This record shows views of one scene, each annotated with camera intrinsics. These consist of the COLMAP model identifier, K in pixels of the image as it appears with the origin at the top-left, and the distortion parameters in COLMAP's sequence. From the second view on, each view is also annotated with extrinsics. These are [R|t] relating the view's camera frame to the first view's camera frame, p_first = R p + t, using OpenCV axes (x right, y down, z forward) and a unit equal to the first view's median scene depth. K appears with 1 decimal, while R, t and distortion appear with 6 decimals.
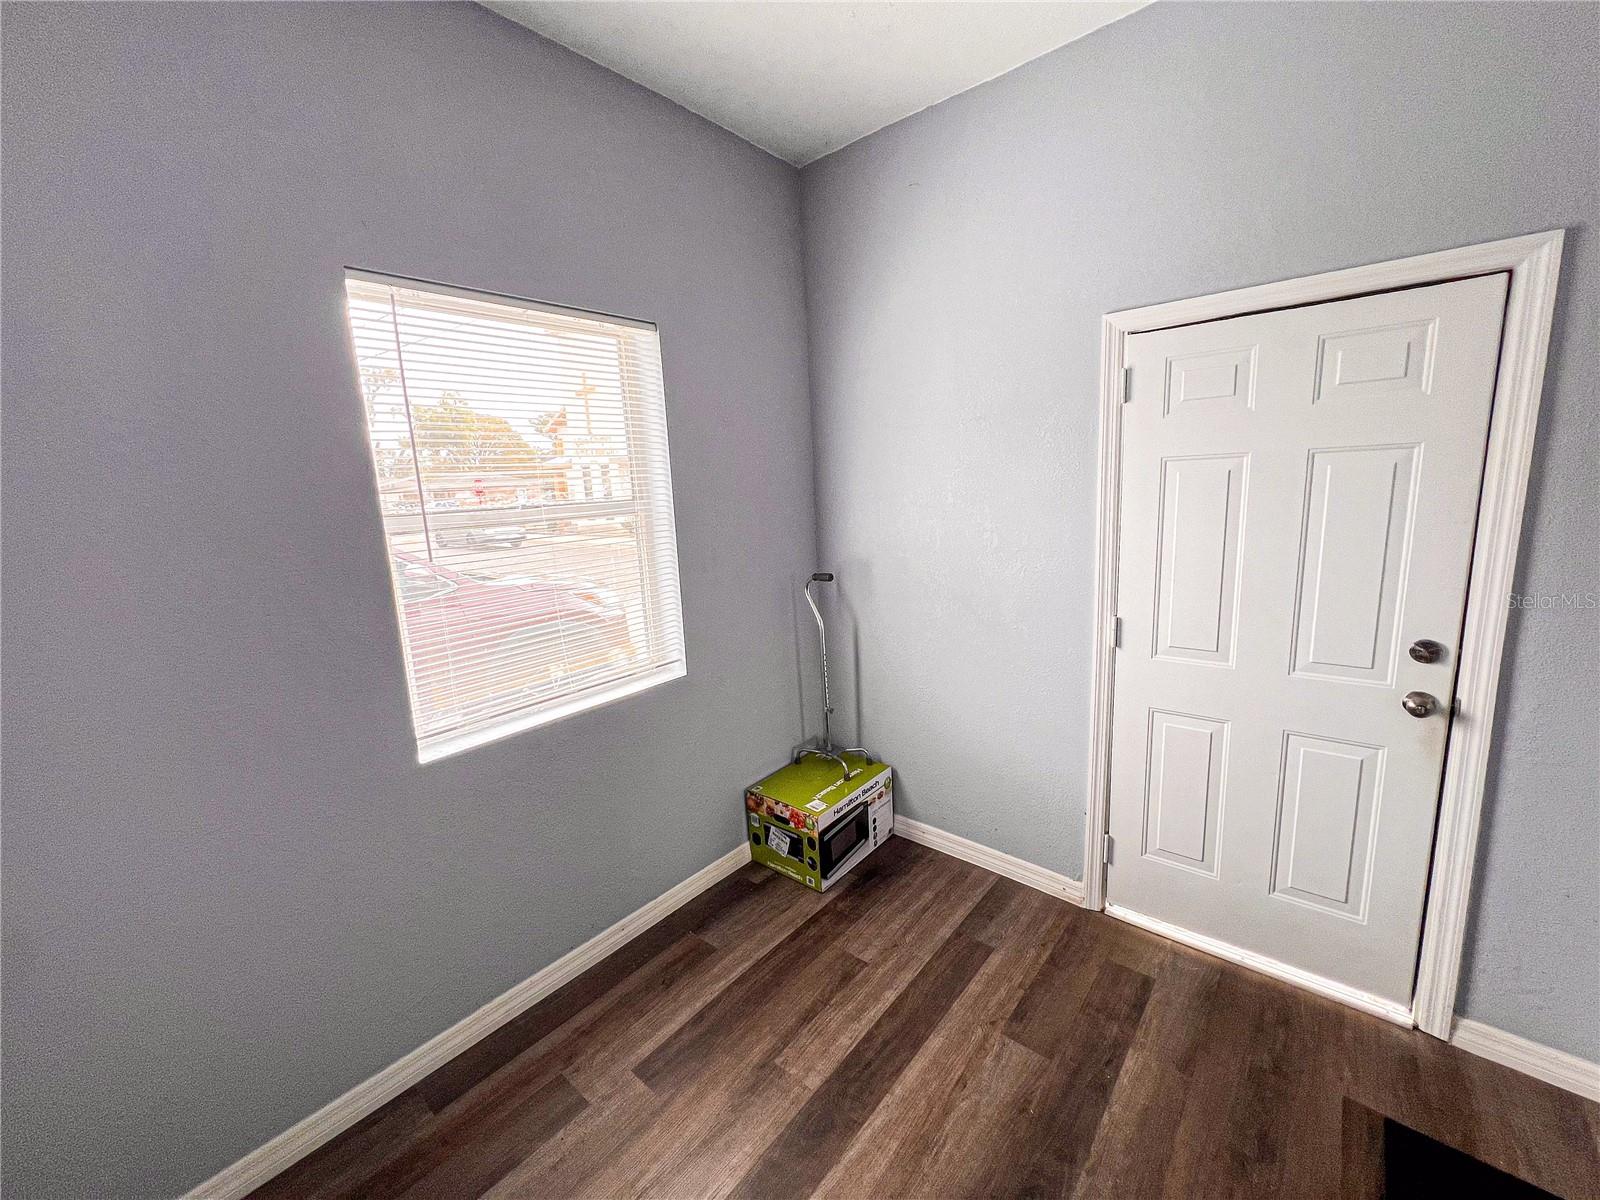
lens RADIAL K [[644.5, 0, 797.0], [0, 644.5, 594.1], [0, 0, 1]] dist [-0.001151, 0.000436]
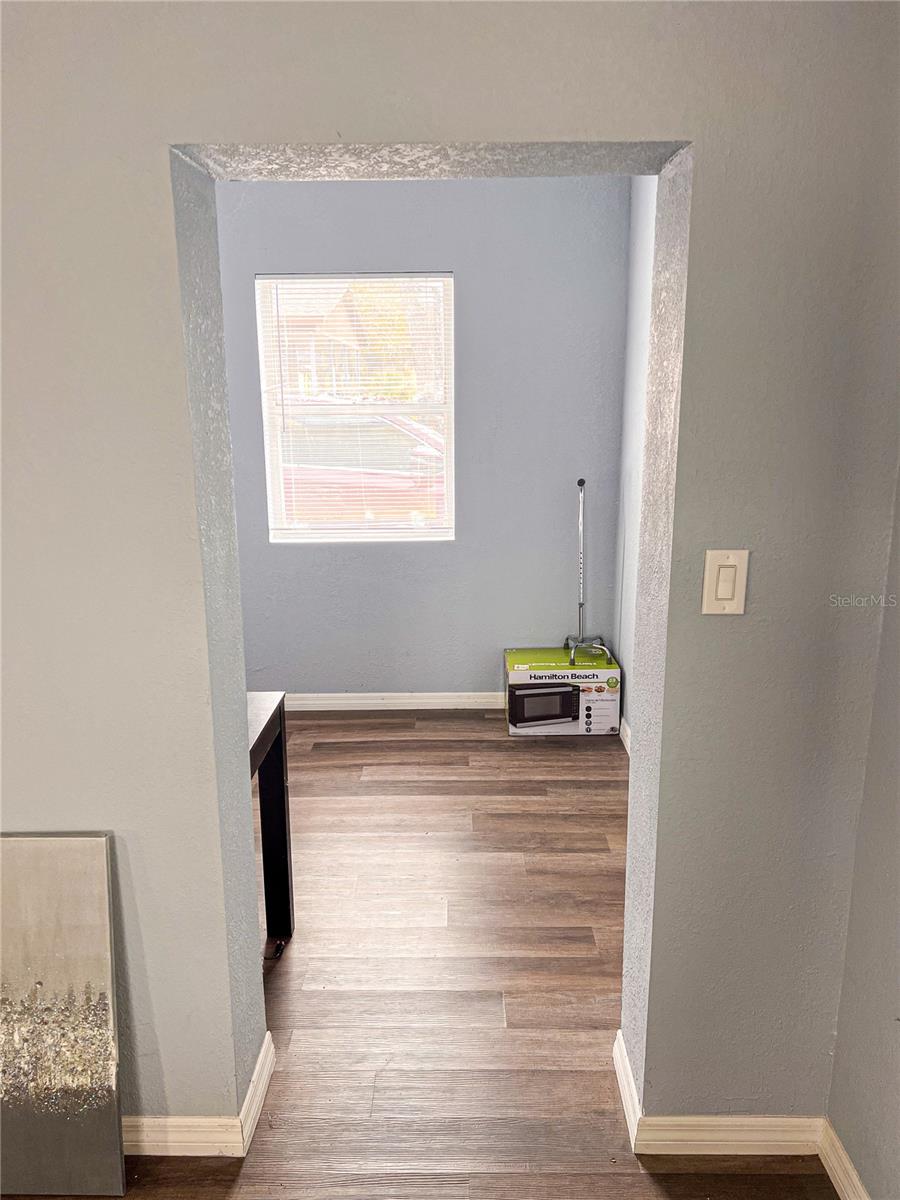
lens RADIAL K [[904.3, 0, 450.0], [0, 904.3, 602.8], [0, 0, 1]] dist [0.077277, -0.085055]
pose [[0.645639, 0.215260, -0.732675, 1.391461], [-0.151280, 0.976487, 0.153583, -0.037569], [0.748508, 0.011679, 0.663023, -0.277130]]
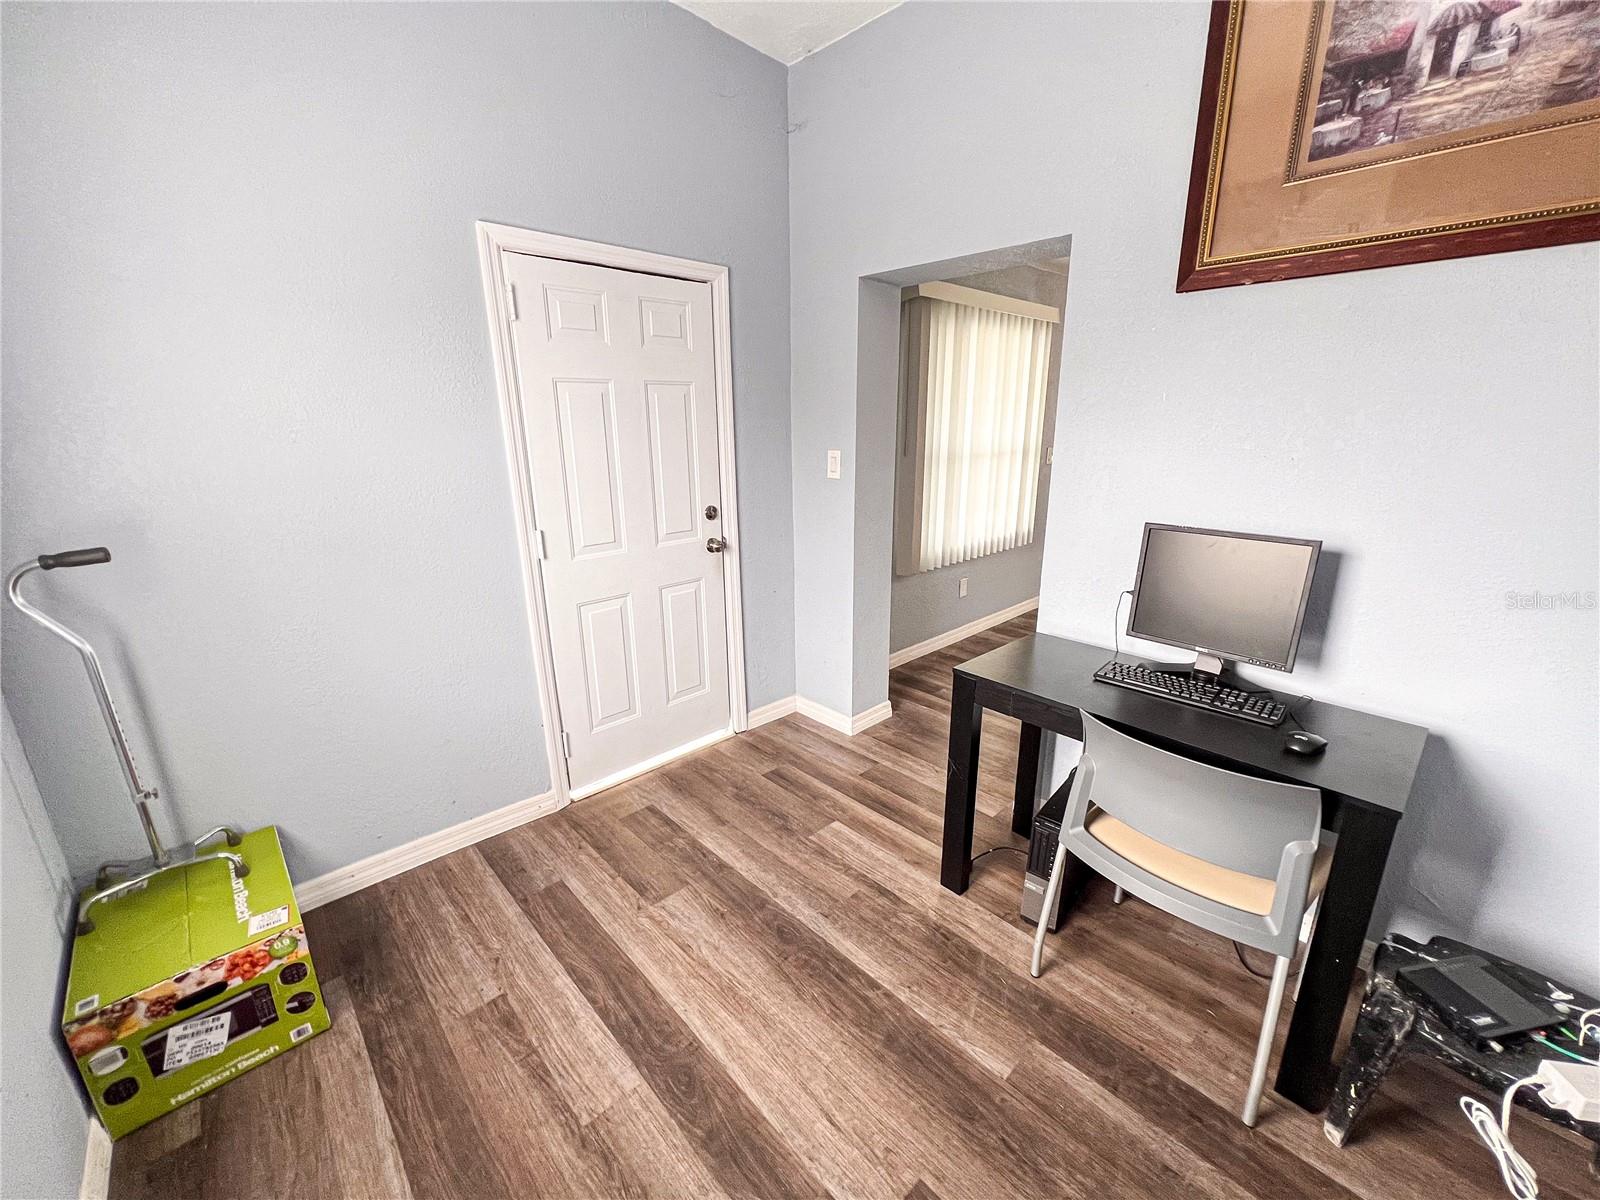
lens RADIAL K [[644.5, 0, 799.9], [0, 644.5, 593.5], [0, 0, 1]] dist [-0.001151, 0.000436]
pose [[0.106067, -0.222129, 0.969231, -0.519061], [0.171000, 0.964283, 0.202282, -0.005655], [-0.979545, 0.144282, 0.140263, 0.455889]]
